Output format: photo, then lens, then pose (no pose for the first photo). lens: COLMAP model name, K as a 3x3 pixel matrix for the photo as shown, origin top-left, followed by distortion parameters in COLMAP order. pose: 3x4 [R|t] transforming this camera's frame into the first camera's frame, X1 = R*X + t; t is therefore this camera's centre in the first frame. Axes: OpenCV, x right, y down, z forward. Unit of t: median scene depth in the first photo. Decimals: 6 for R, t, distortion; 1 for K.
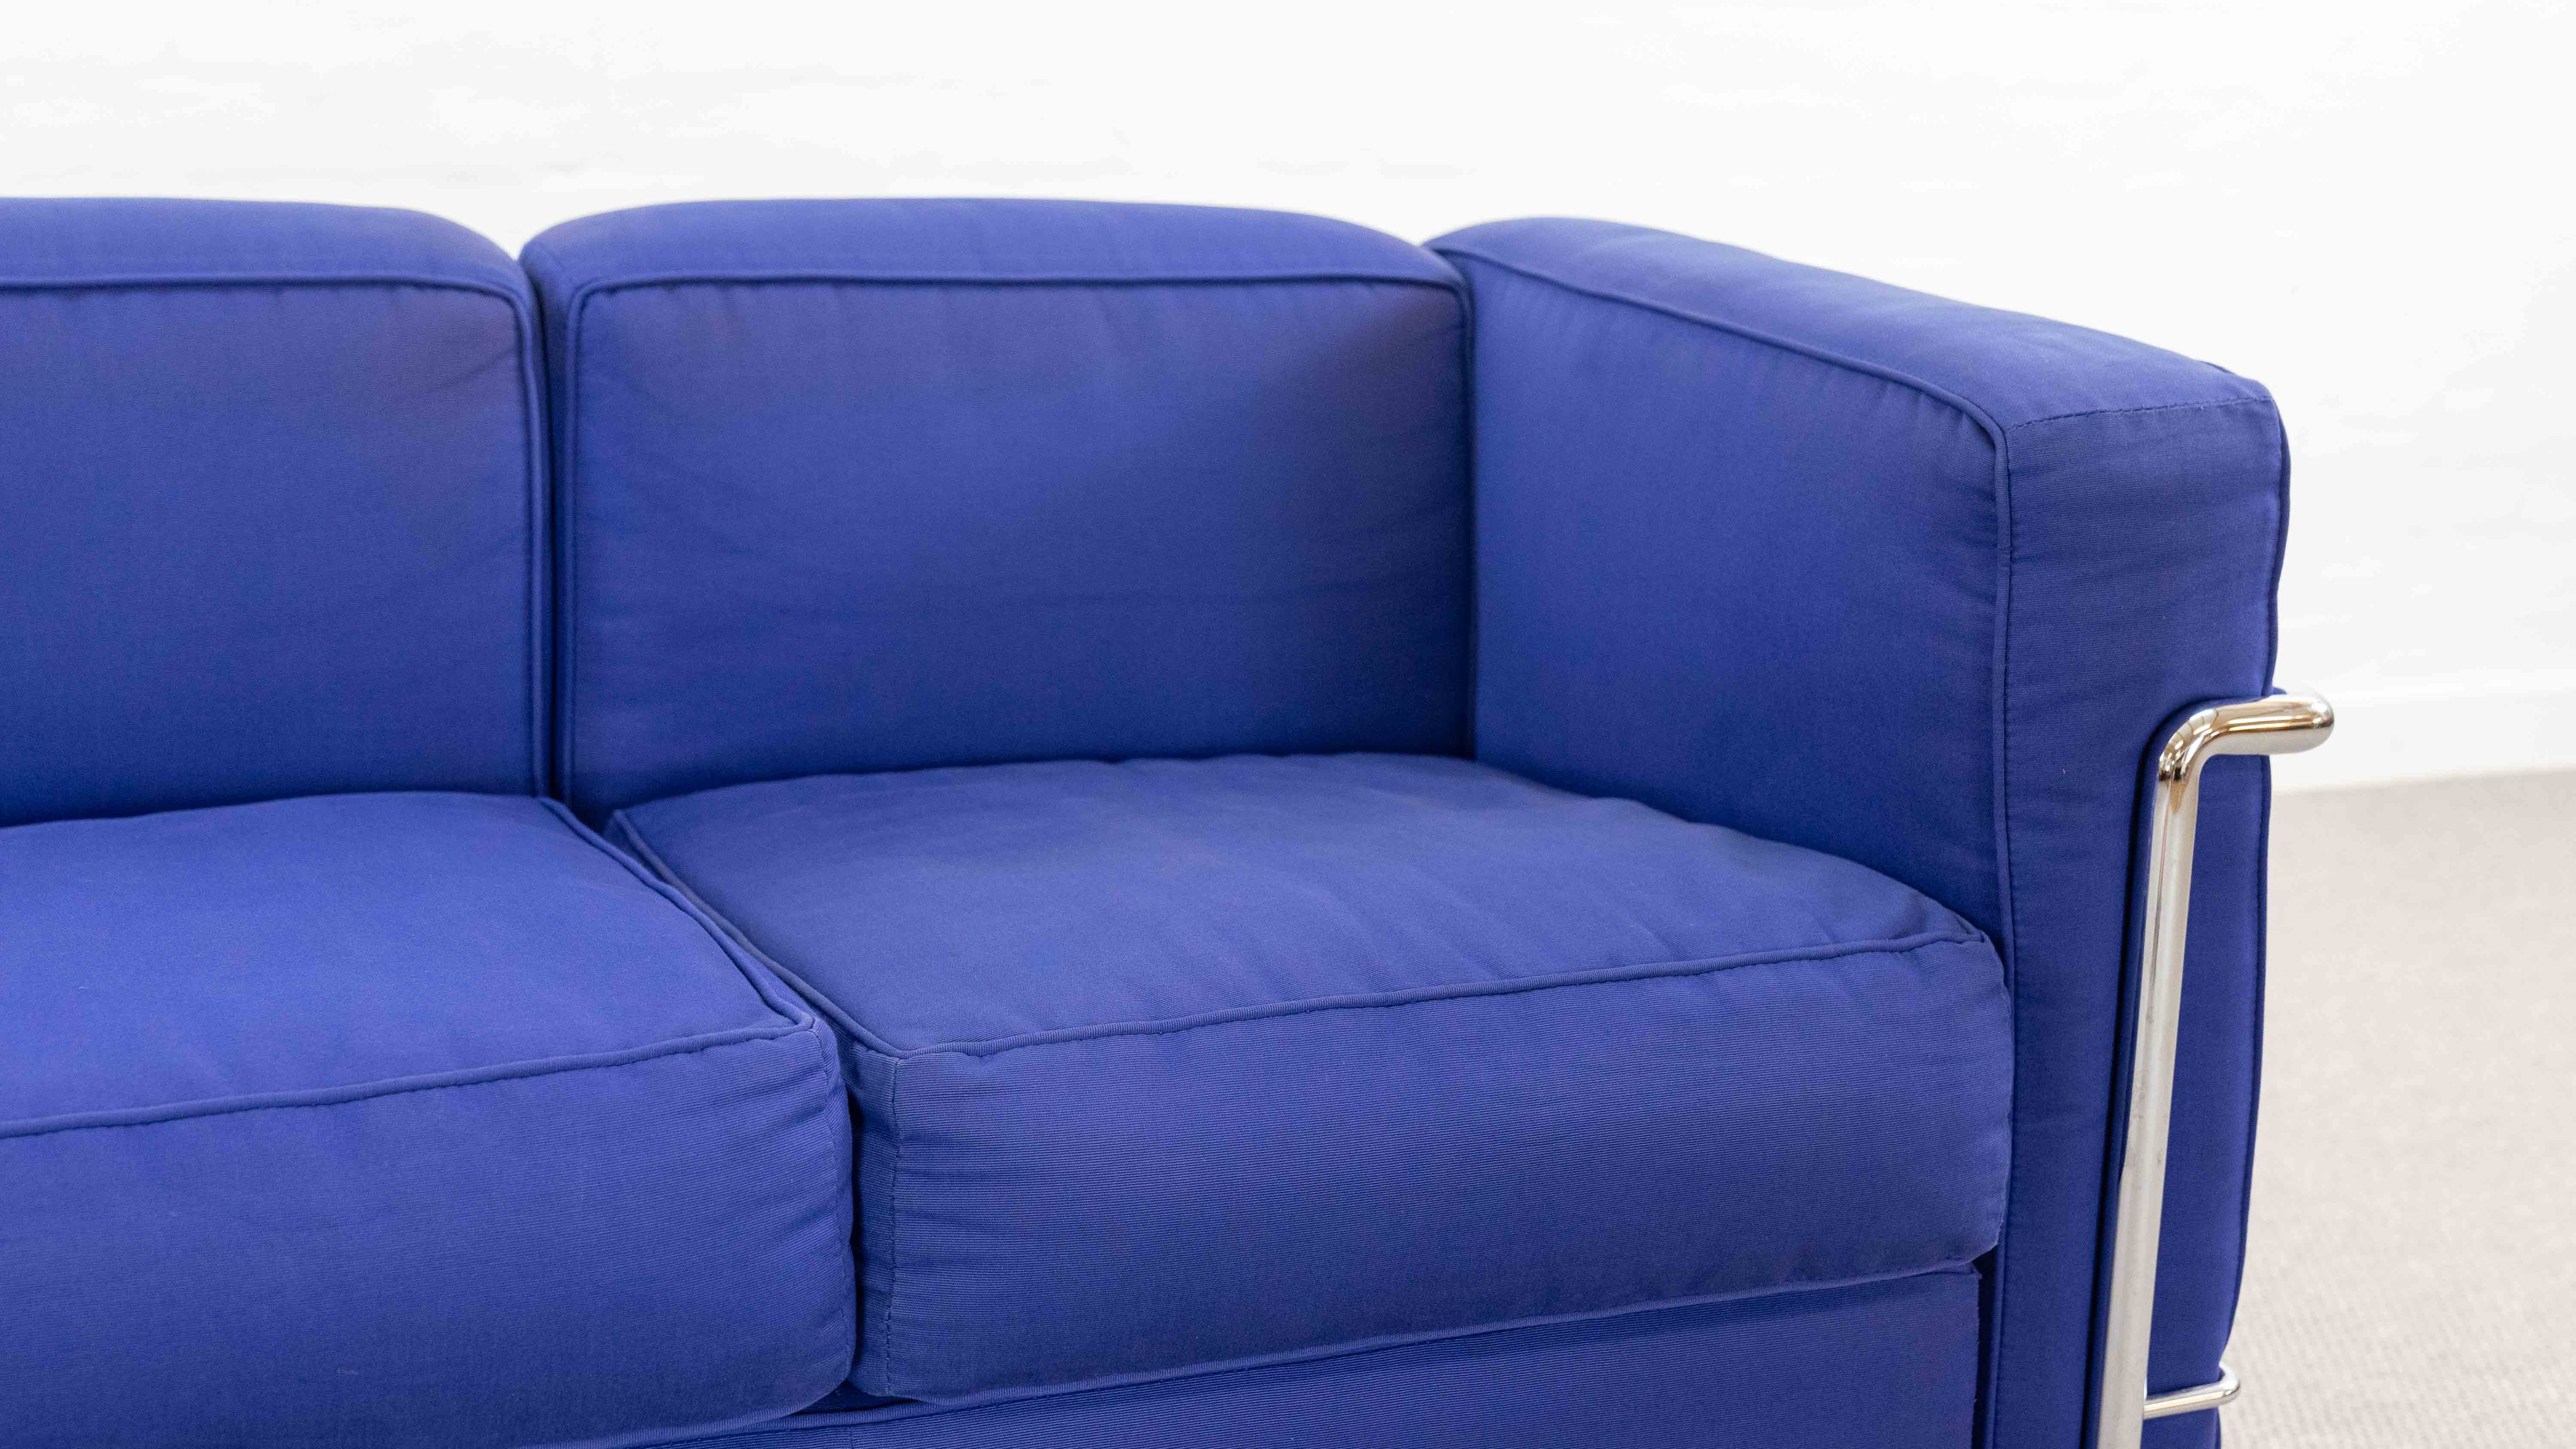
lens RADIAL K [[3423.5, 0, 1315.5], [0, 3423.5, 697.8], [0, 0, 1]] dist [-0.000823, 0.000000]
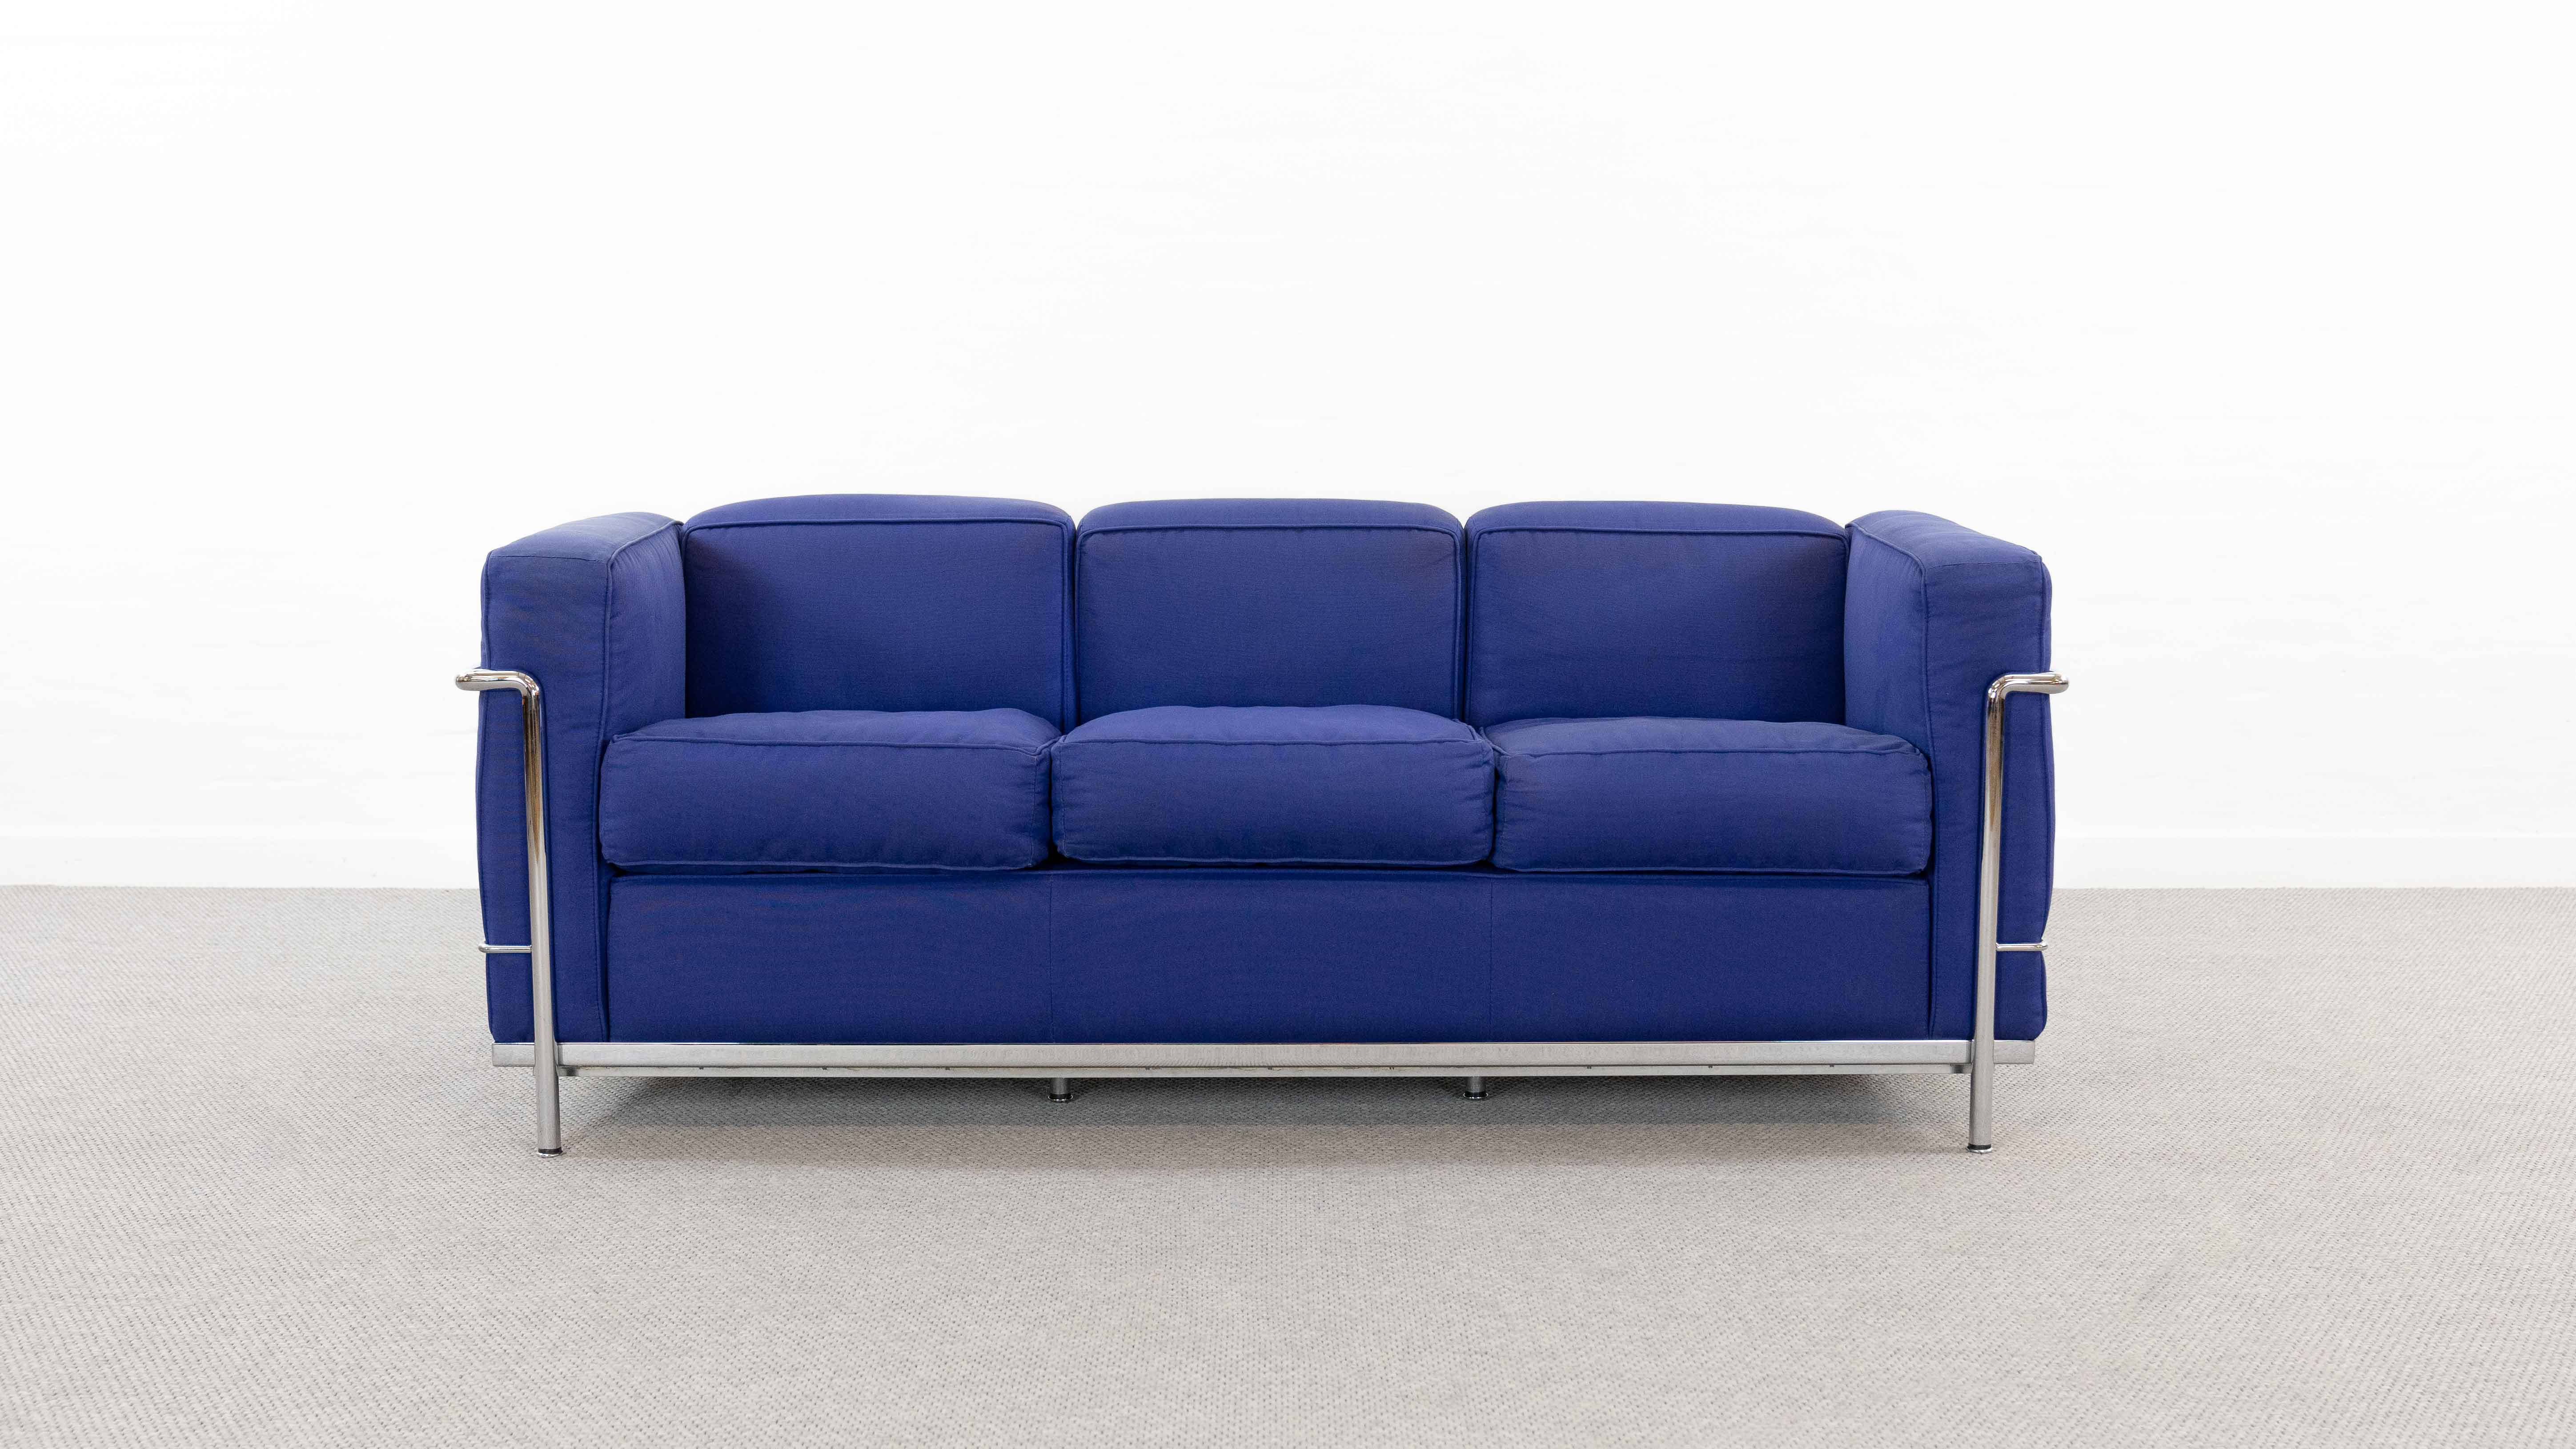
lens RADIAL K [[2901.4, 0, 1337.7], [0, 2901.4, 735.8], [0, 0, 1]] dist [0.004643, 0.000000]
pose [[0.924458, 0.024551, -0.380492, 0.618494], [-0.060916, 0.994617, -0.083827, 0.265246], [0.376386, 0.100672, 0.920977, -1.255691]]
